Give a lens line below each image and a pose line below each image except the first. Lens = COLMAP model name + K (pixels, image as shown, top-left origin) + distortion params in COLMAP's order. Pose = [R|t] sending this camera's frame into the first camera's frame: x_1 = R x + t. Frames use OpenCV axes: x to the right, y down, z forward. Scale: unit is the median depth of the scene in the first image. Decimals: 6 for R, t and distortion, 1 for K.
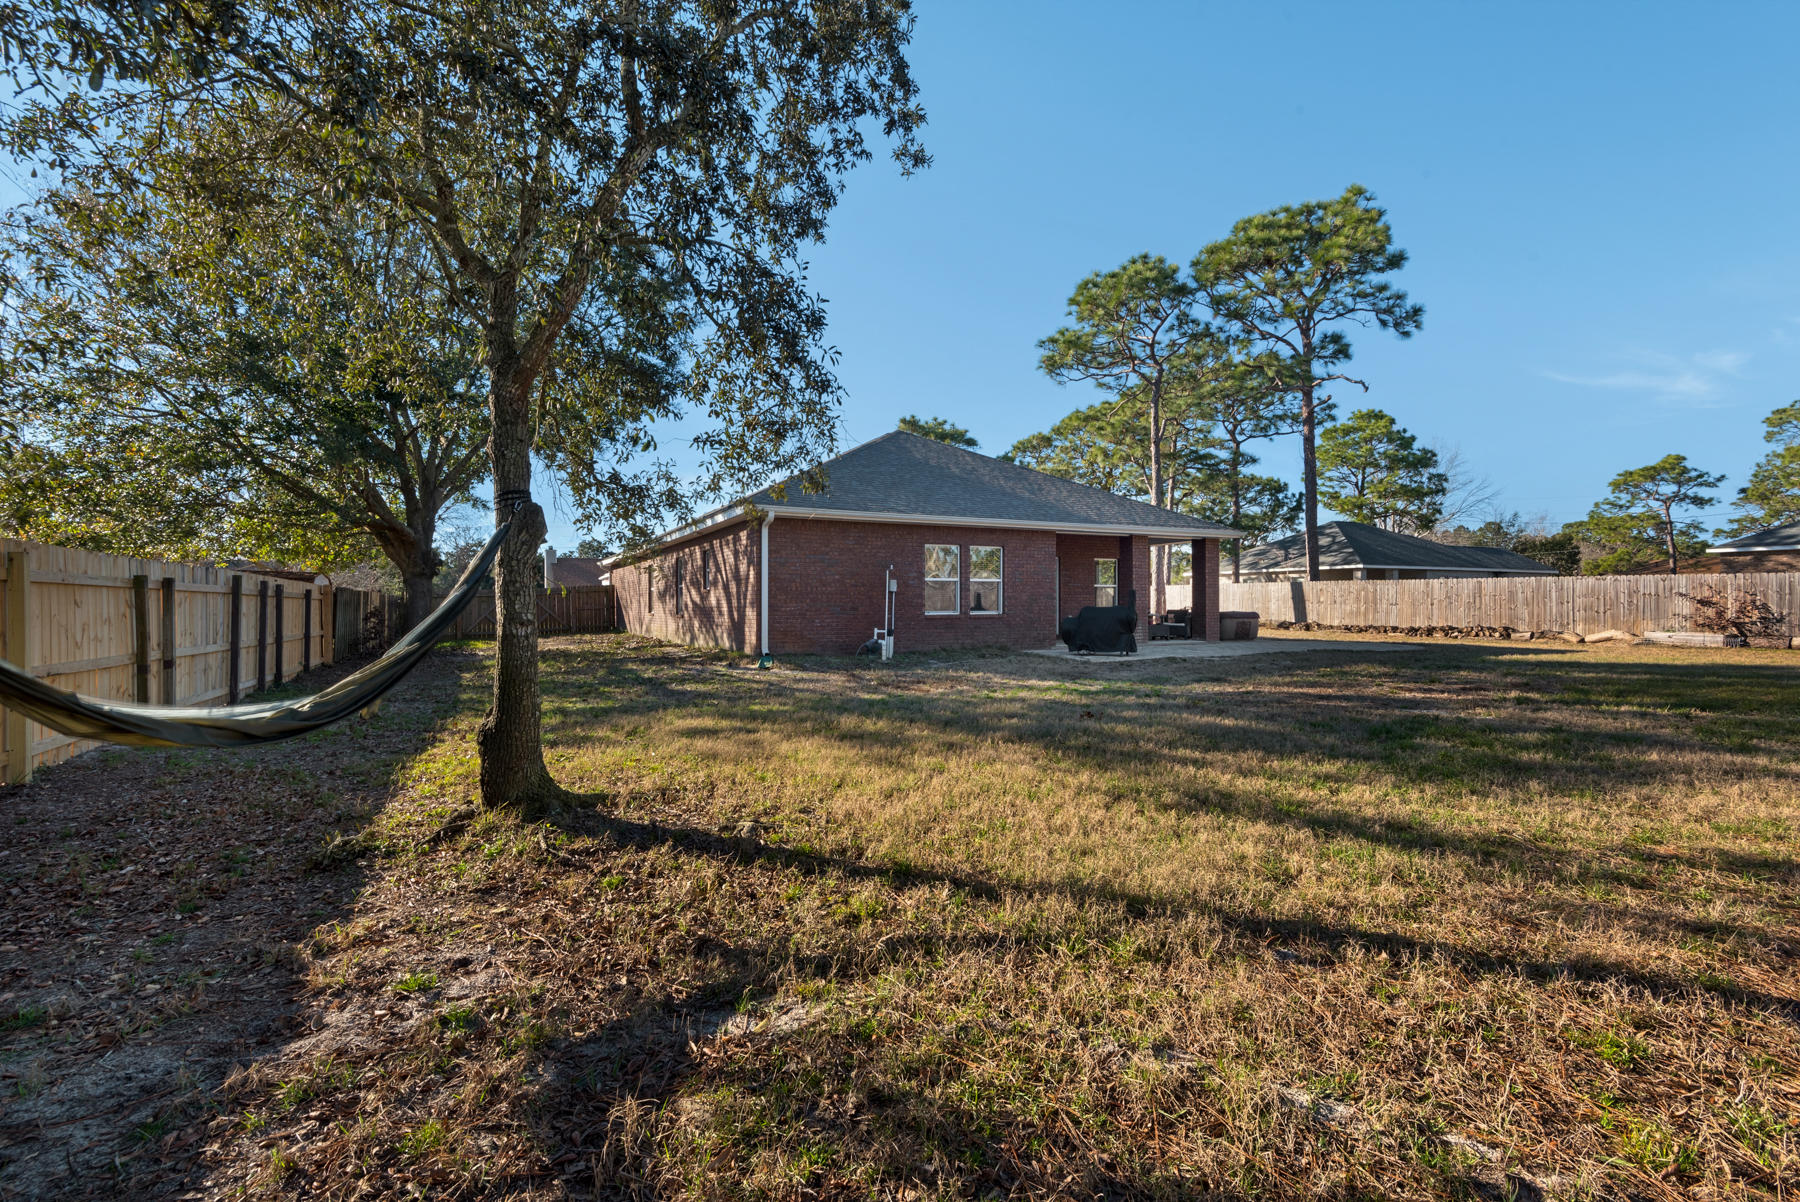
lens RADIAL K [[812.6, 0, 901.0], [0, 812.6, 596.0], [0, 0, 1]] dist [-0.003519, -0.001088]
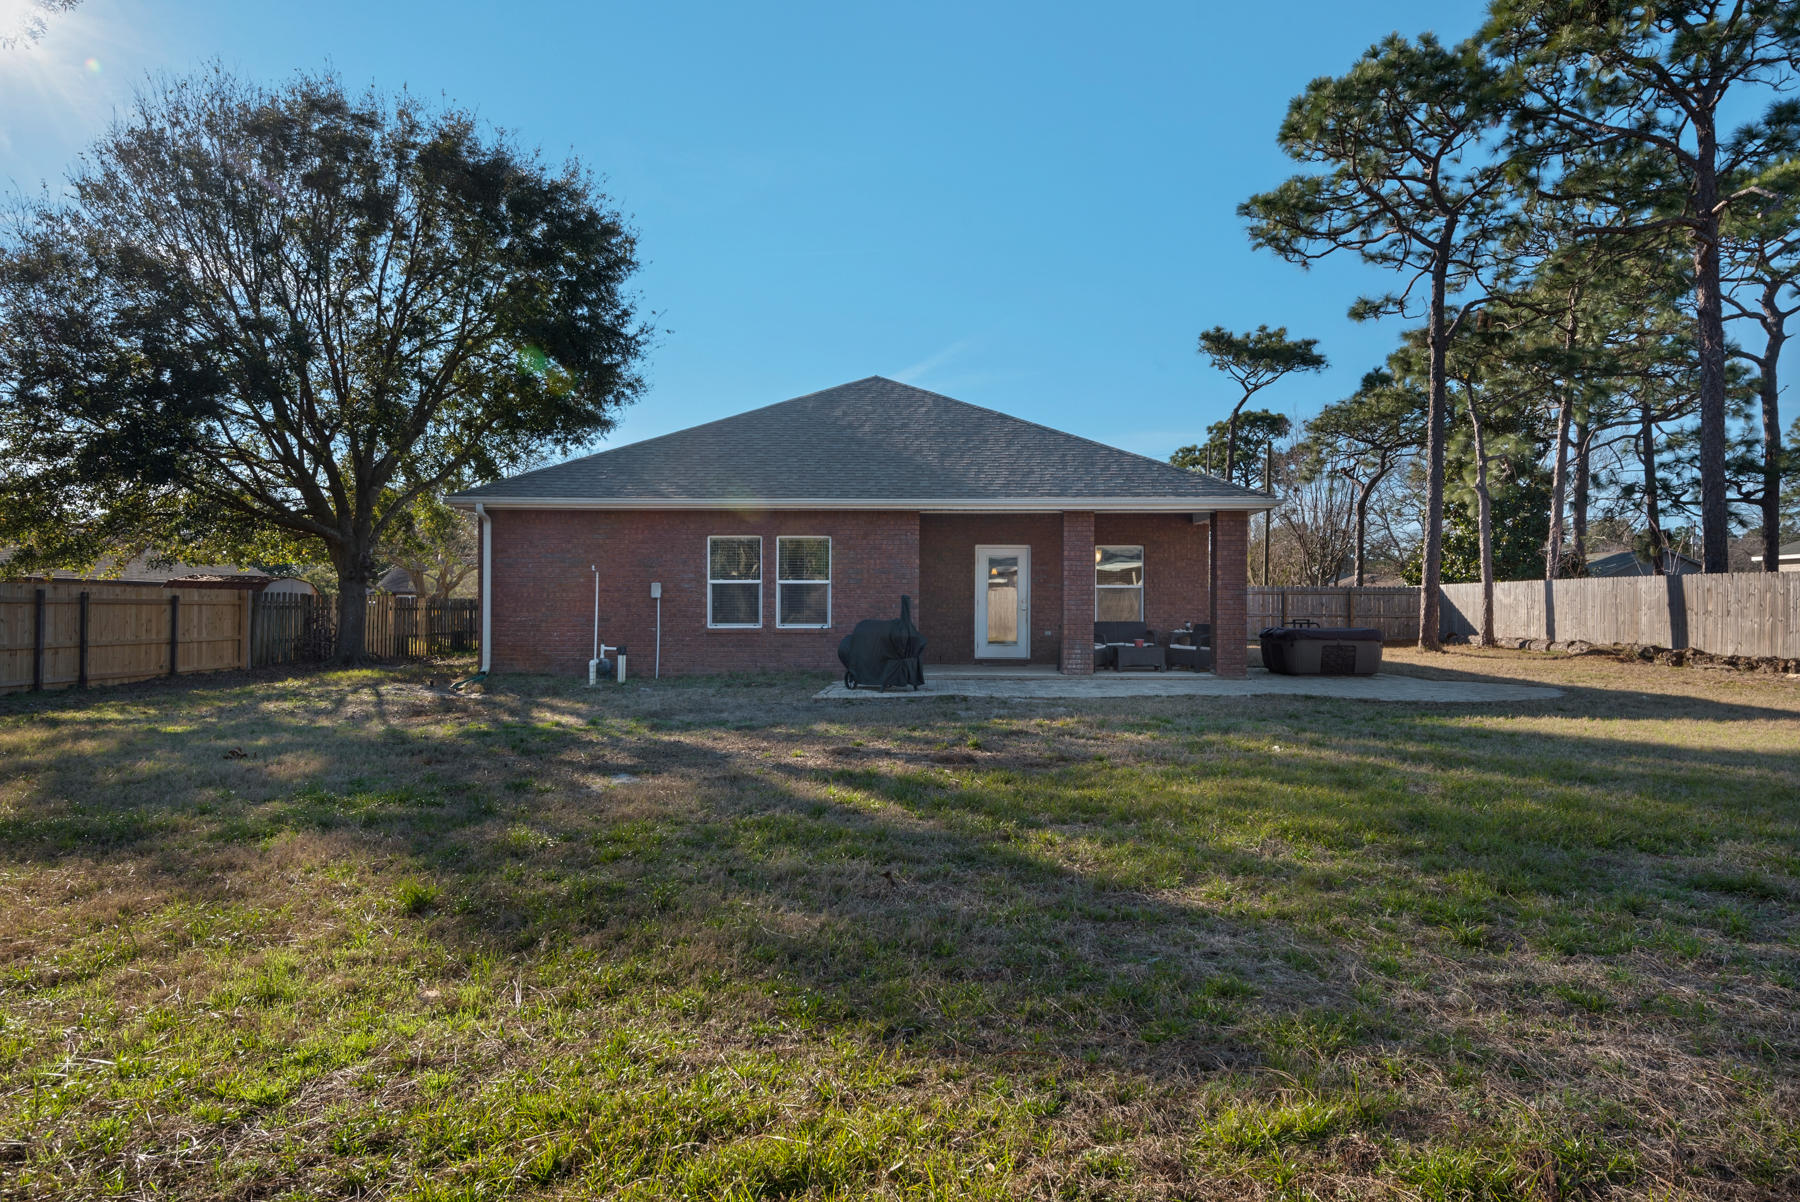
lens RADIAL K [[1146.7, 0, 900.0], [0, 1146.7, 601.0], [0, 0, 1]] dist [0.004493, 0.000874]
pose [[0.879152, 0.003164, -0.476530, 0.413468], [0.000279, 0.999974, 0.007154, -0.006097], [0.476541, -0.006422, 0.879129, 0.071609]]
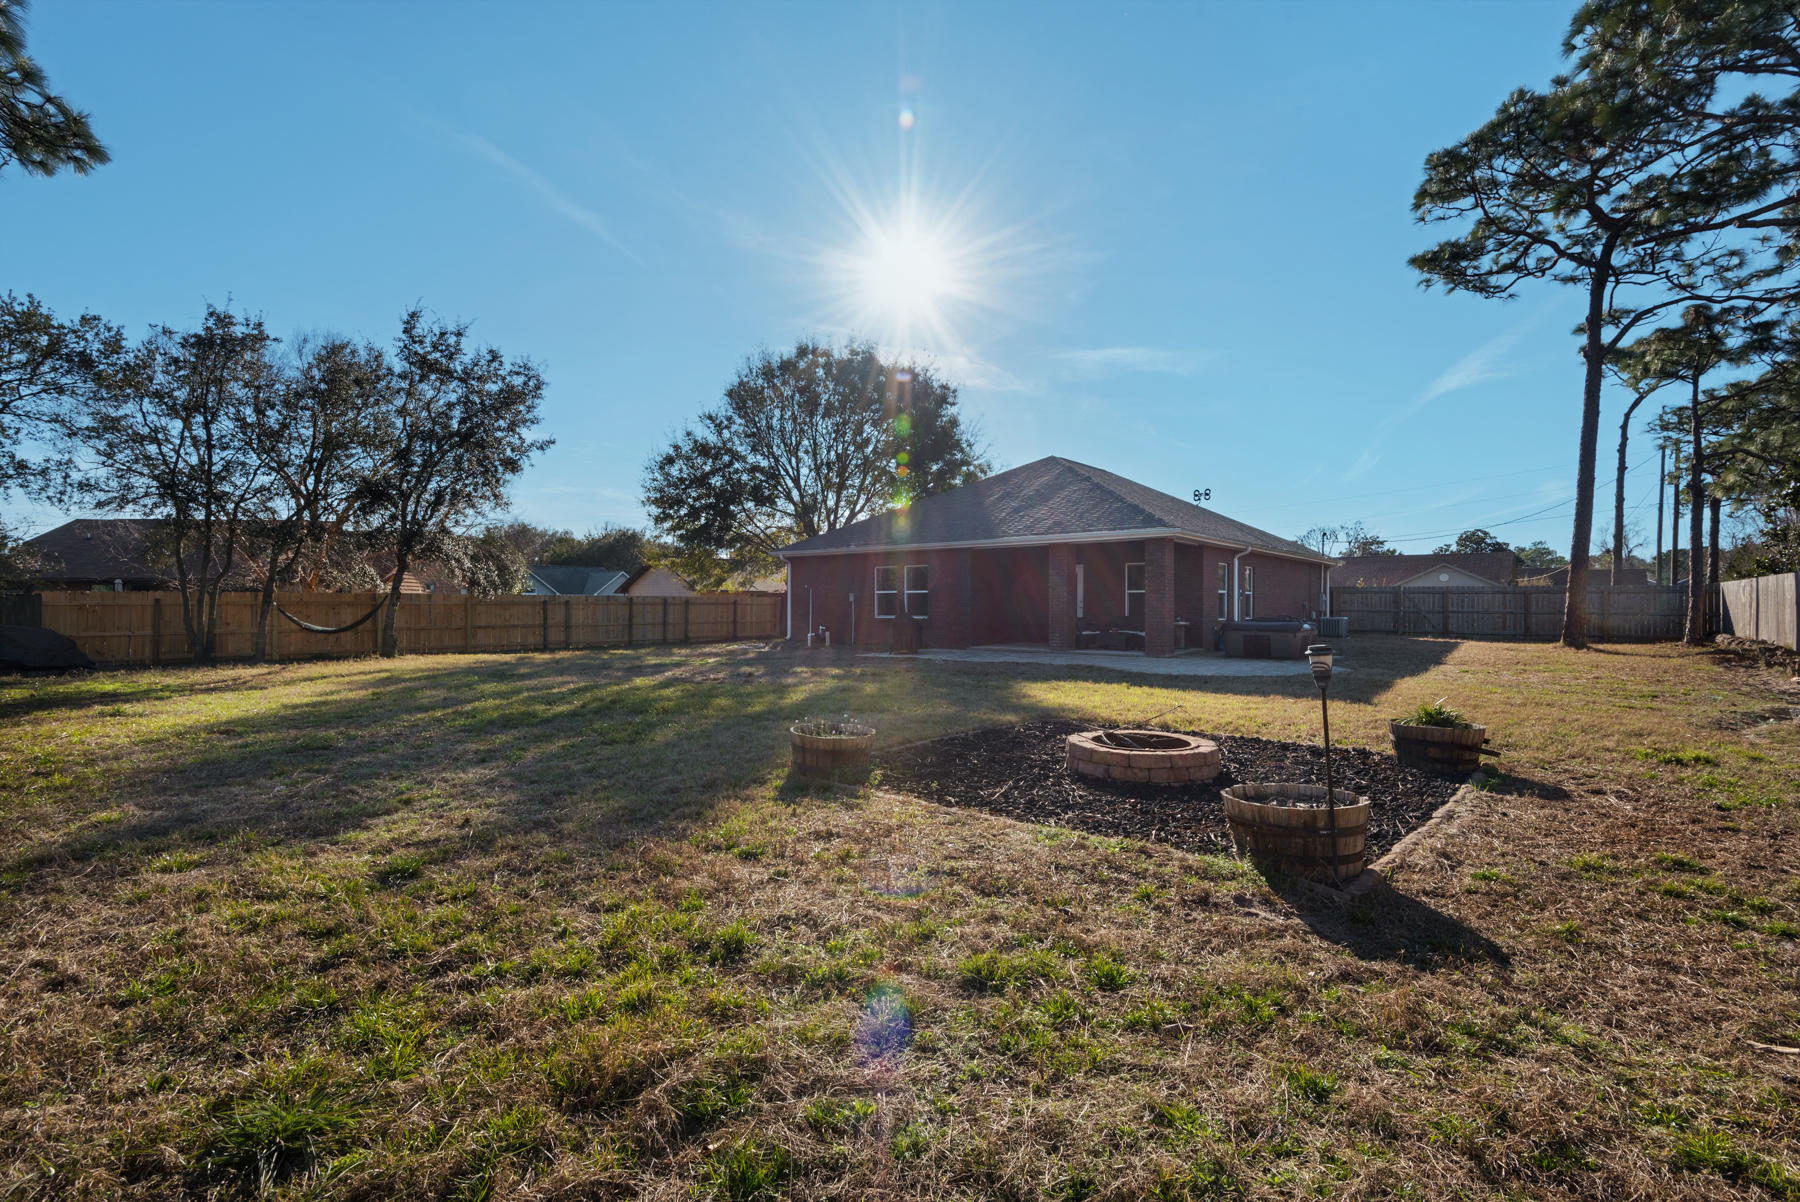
lens RADIAL K [[805.5, 0, 906.6], [0, 805.5, 593.4], [0, 0, 1]] dist [0.014836, 0.000146]
pose [[0.386855, -0.003340, -0.922134, 0.739841], [0.009971, 0.999950, 0.000562, -0.010946], [0.922086, -0.009412, 0.386869, 0.265311]]
